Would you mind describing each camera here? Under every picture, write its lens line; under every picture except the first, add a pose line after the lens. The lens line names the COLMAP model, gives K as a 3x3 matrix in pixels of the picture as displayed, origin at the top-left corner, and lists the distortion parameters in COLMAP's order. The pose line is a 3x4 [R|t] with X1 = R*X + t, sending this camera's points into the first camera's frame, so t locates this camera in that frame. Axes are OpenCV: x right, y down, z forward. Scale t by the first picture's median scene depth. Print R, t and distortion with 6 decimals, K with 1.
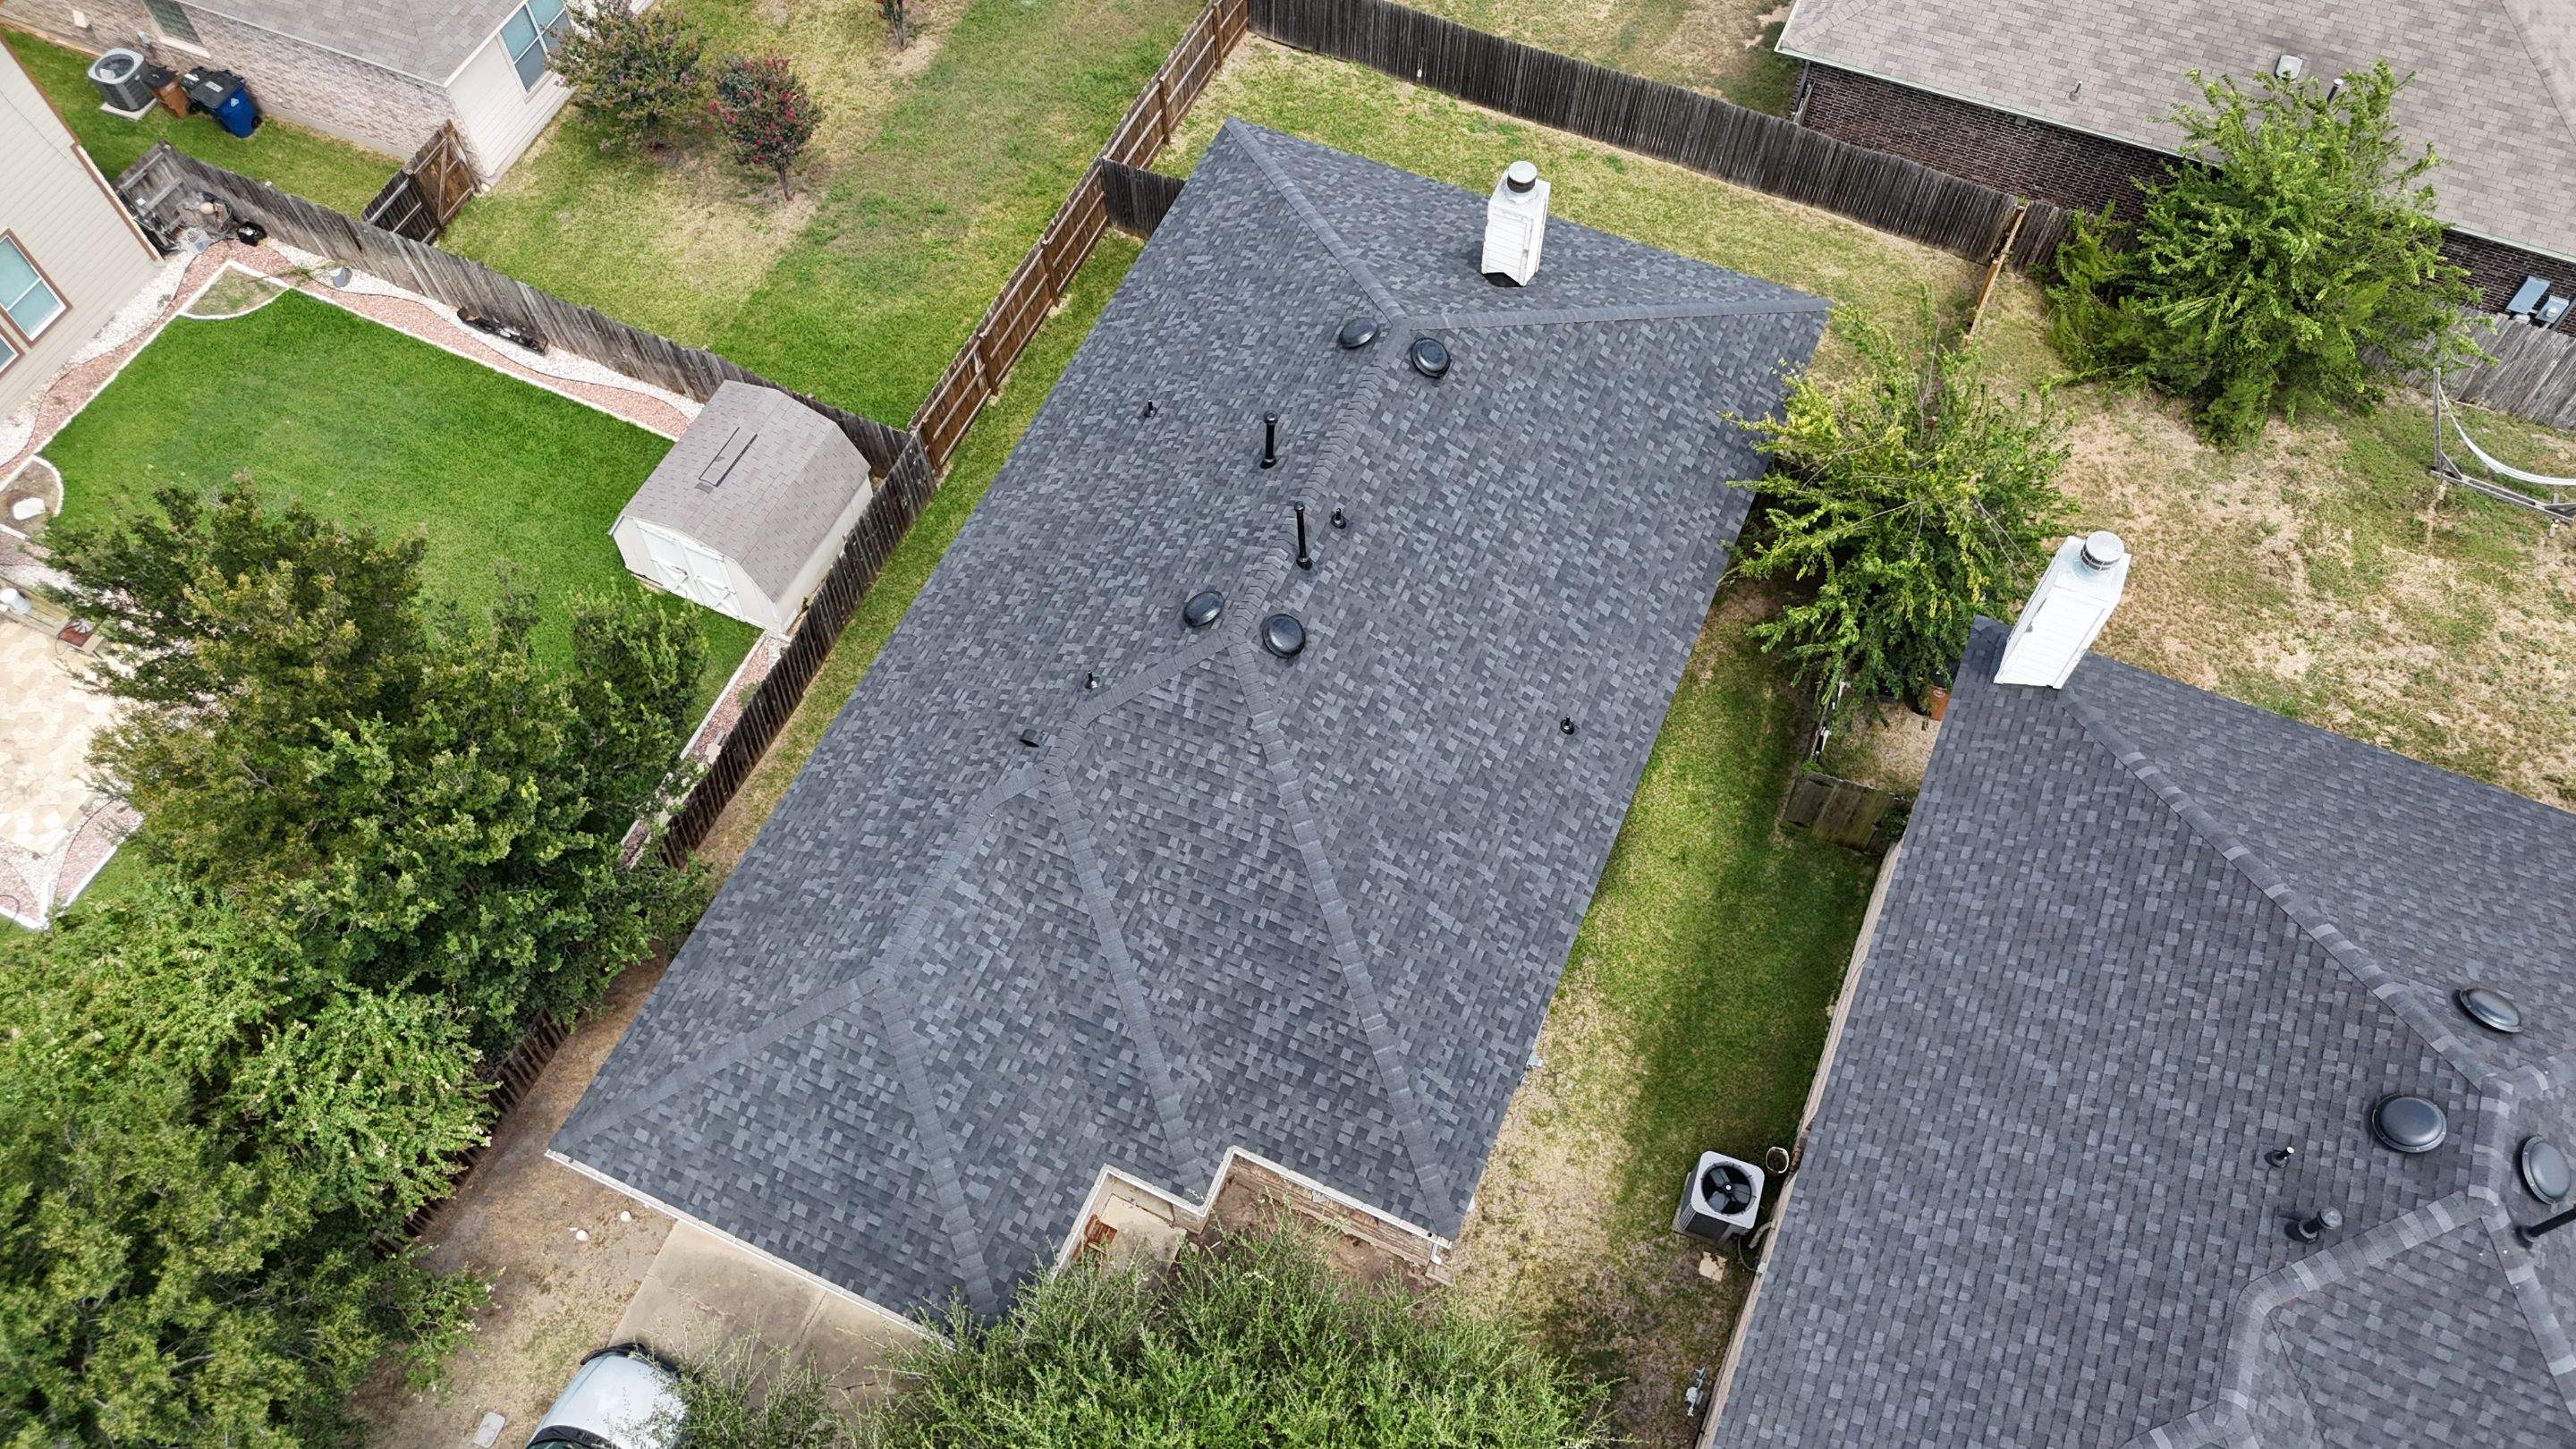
lens RADIAL K [[1894.2, 0, 1267.6], [0, 1894.2, 727.7], [0, 0, 1]] dist [0.050546, -0.043687]
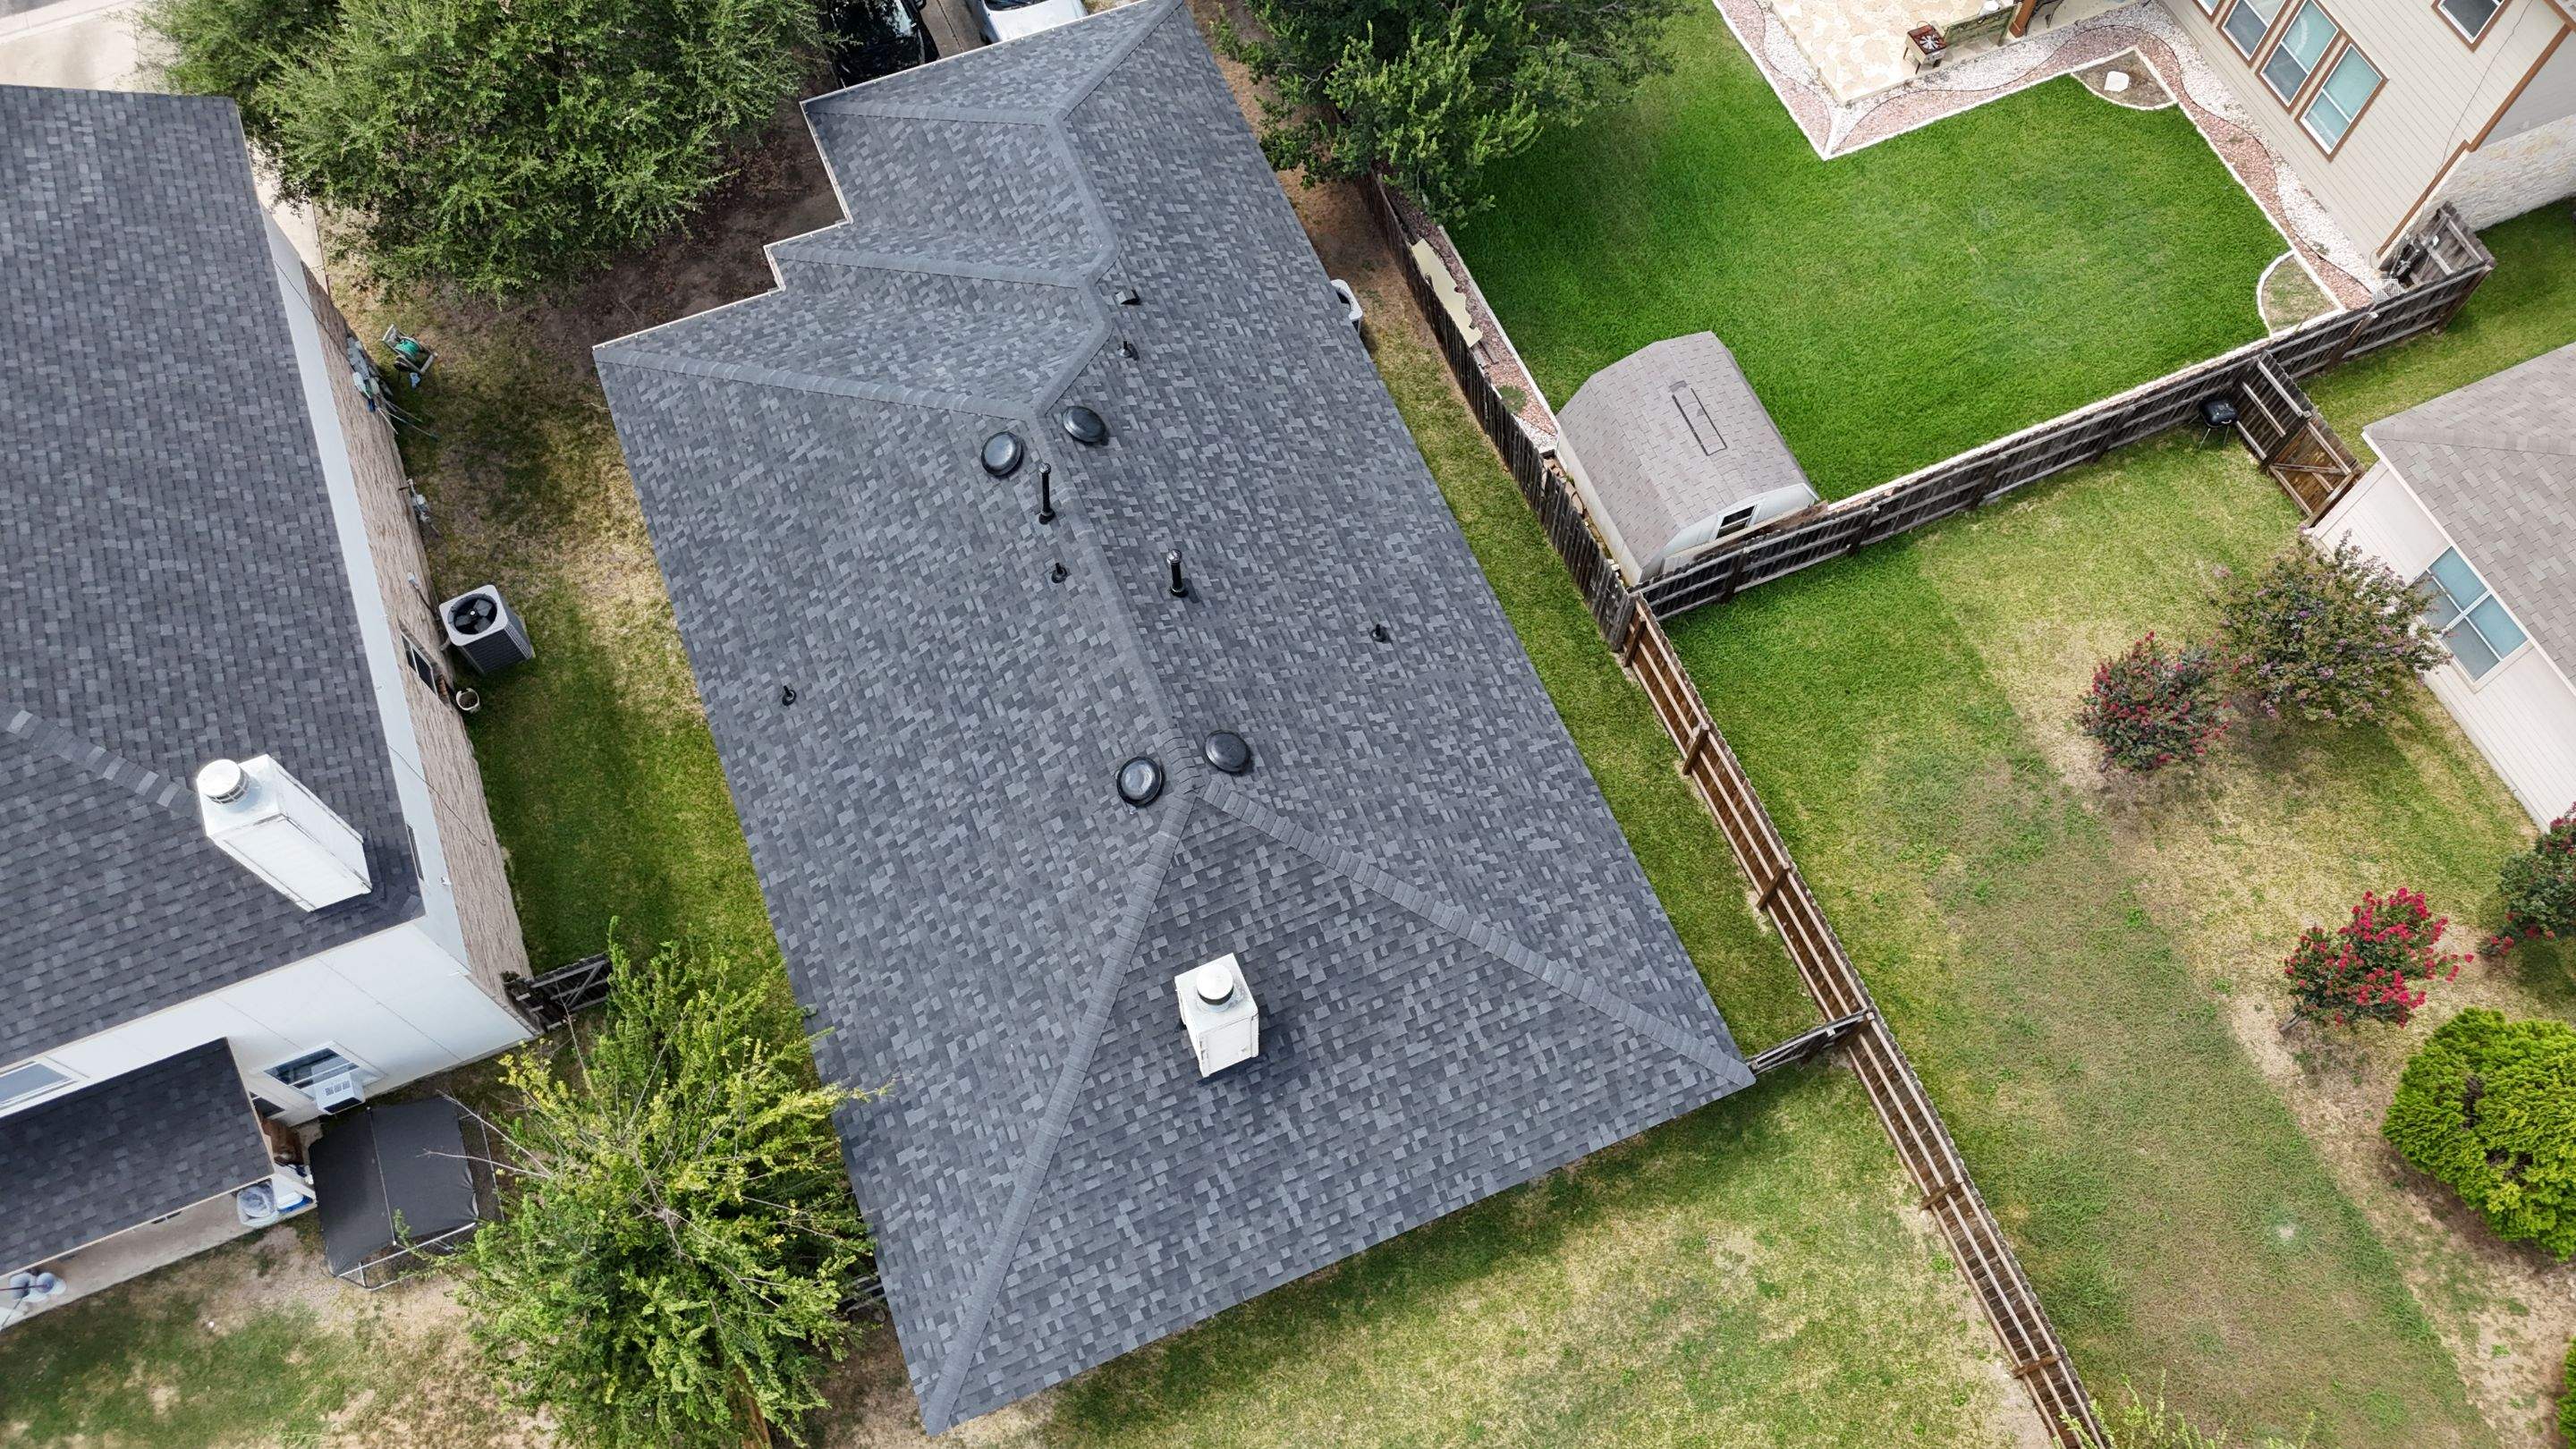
lens RADIAL K [[1894.2, 0, 1329.5], [0, 1894.2, 787.9], [0, 0, 1]] dist [0.050546, -0.043687]
pose [[-0.682468, 0.661101, -0.311742, 0.296986], [-0.629394, -0.314693, 0.710515, -0.859095], [0.371619, 0.681112, 0.630861, 0.511508]]
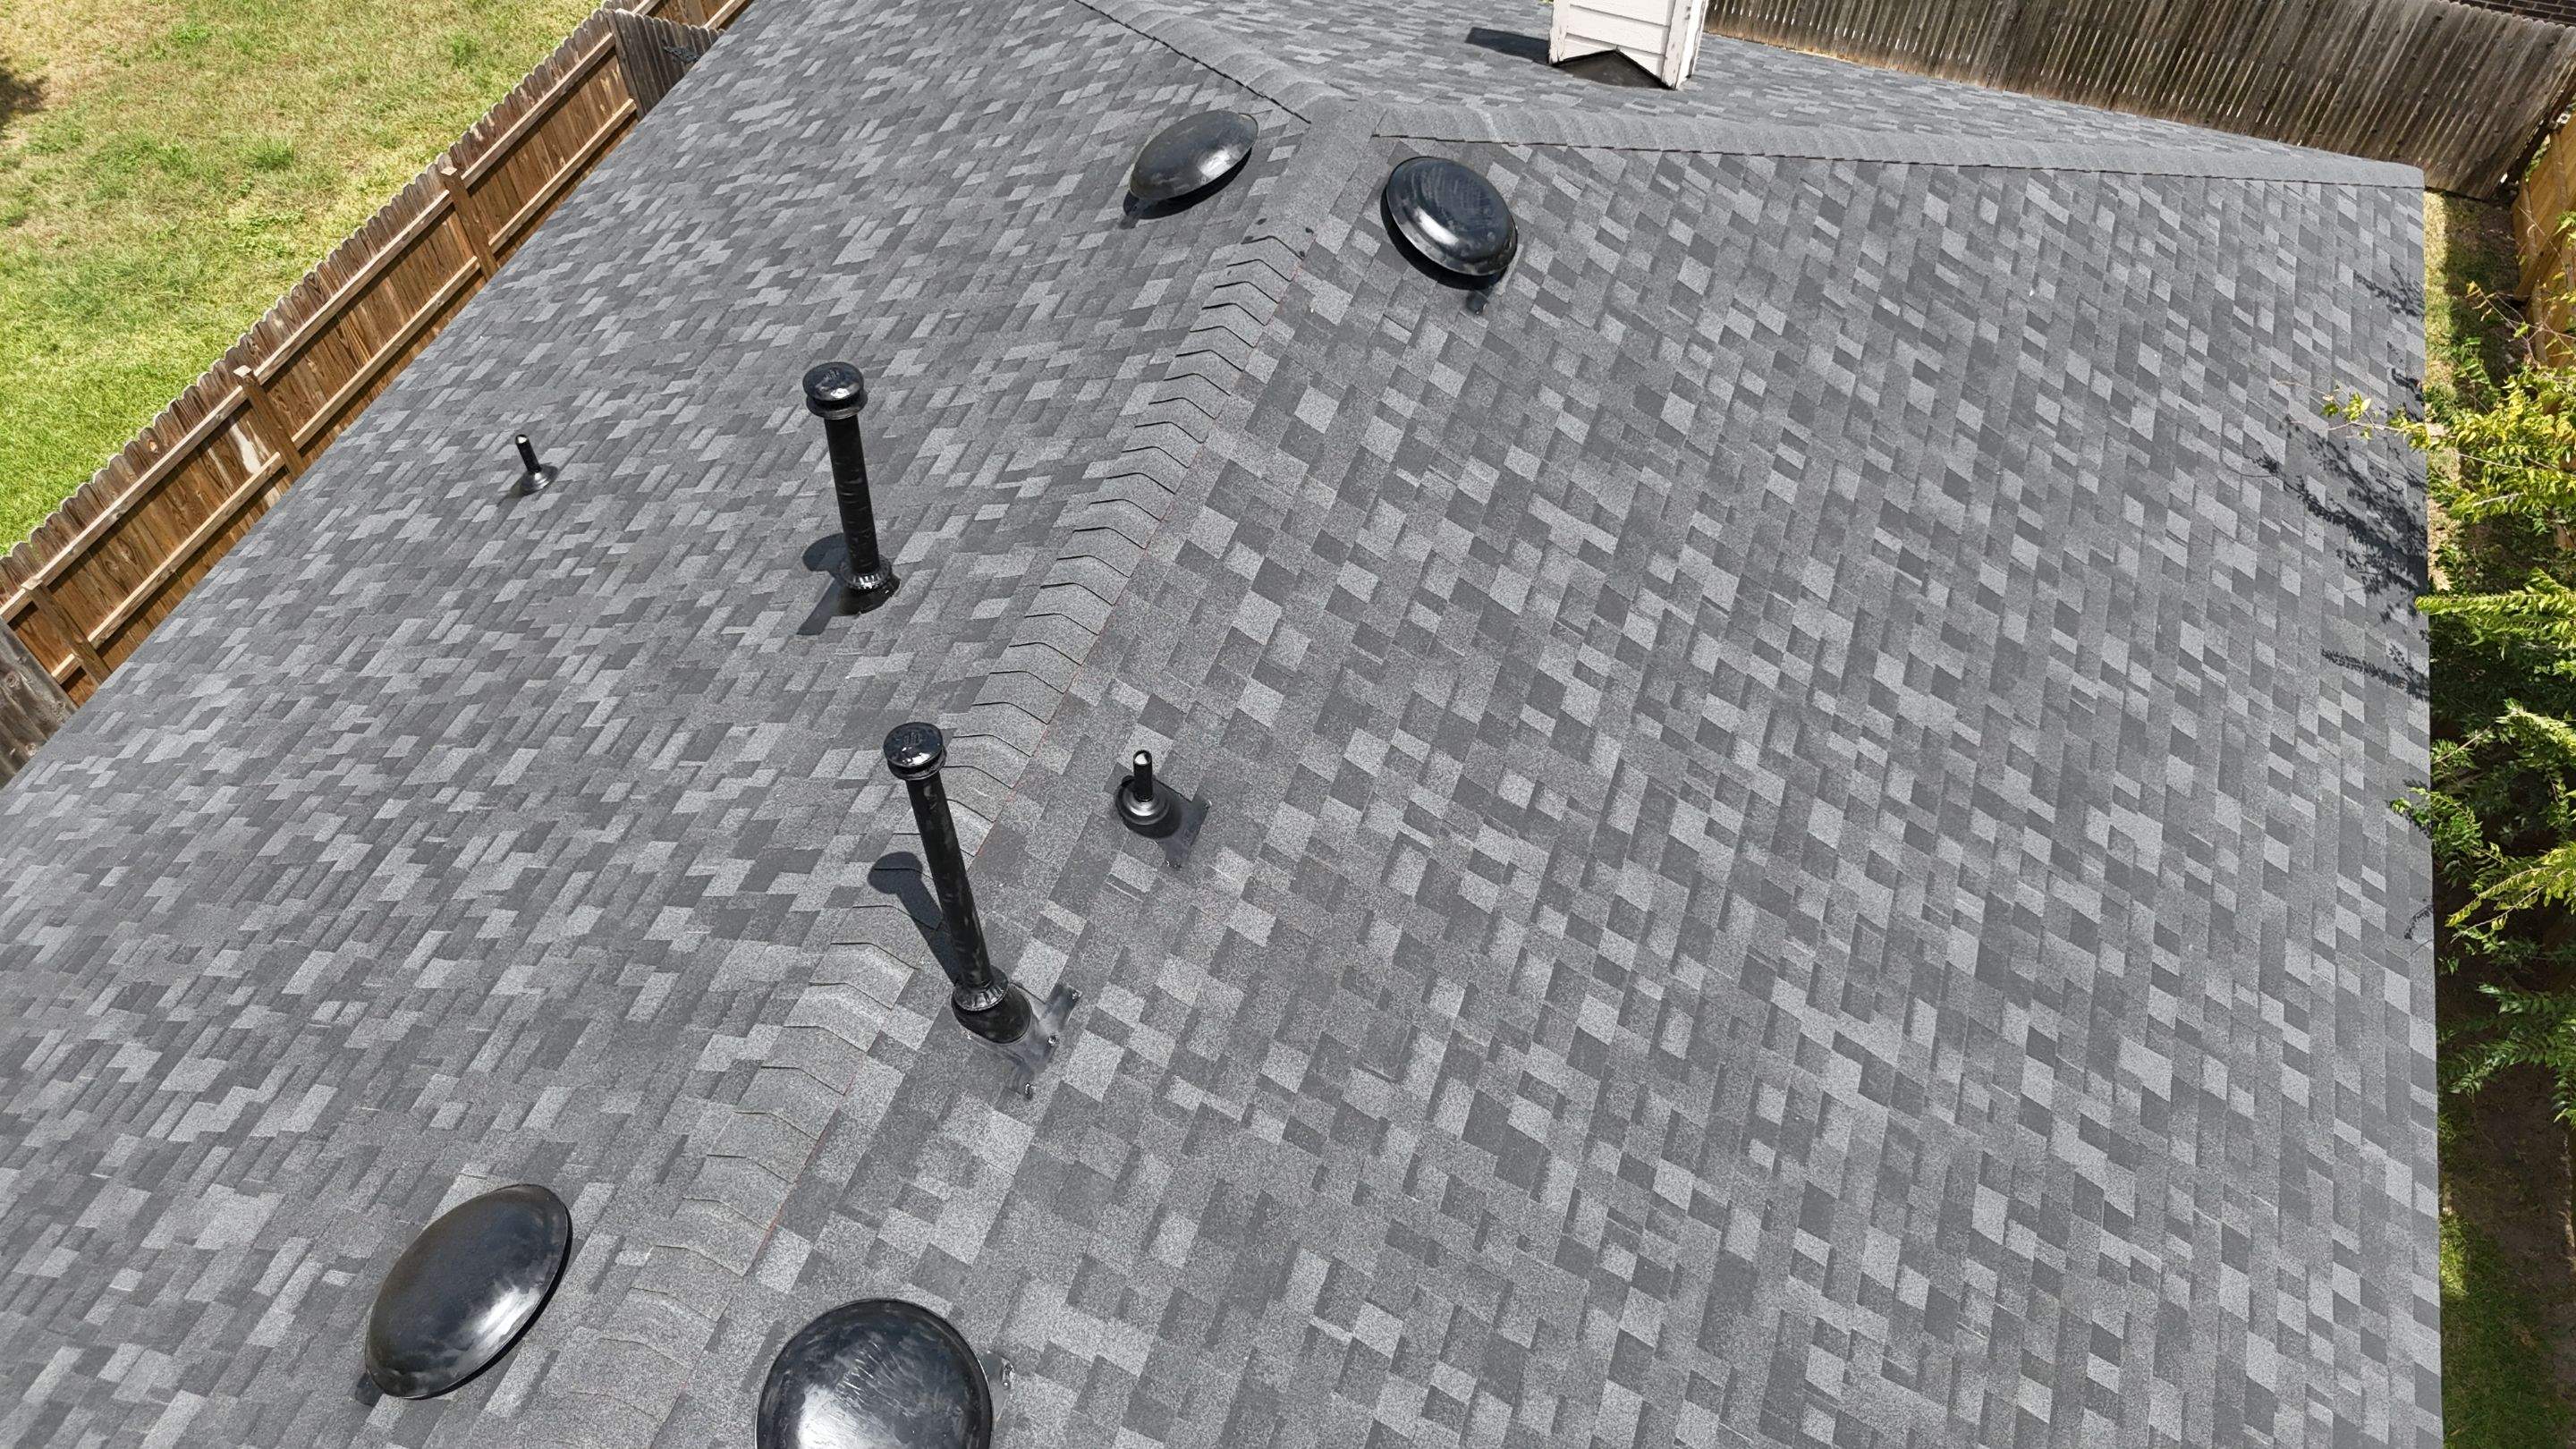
lens RADIAL K [[1894.2, 0, 1277.5], [0, 1894.2, 739.3], [0, 0, 1]] dist [0.050546, -0.043687]
pose [[0.996249, -0.051915, 0.069232, 0.036484], [0.060642, 0.989583, -0.130567, -0.082634], [-0.061733, 0.134275, 0.989019, 0.740319]]
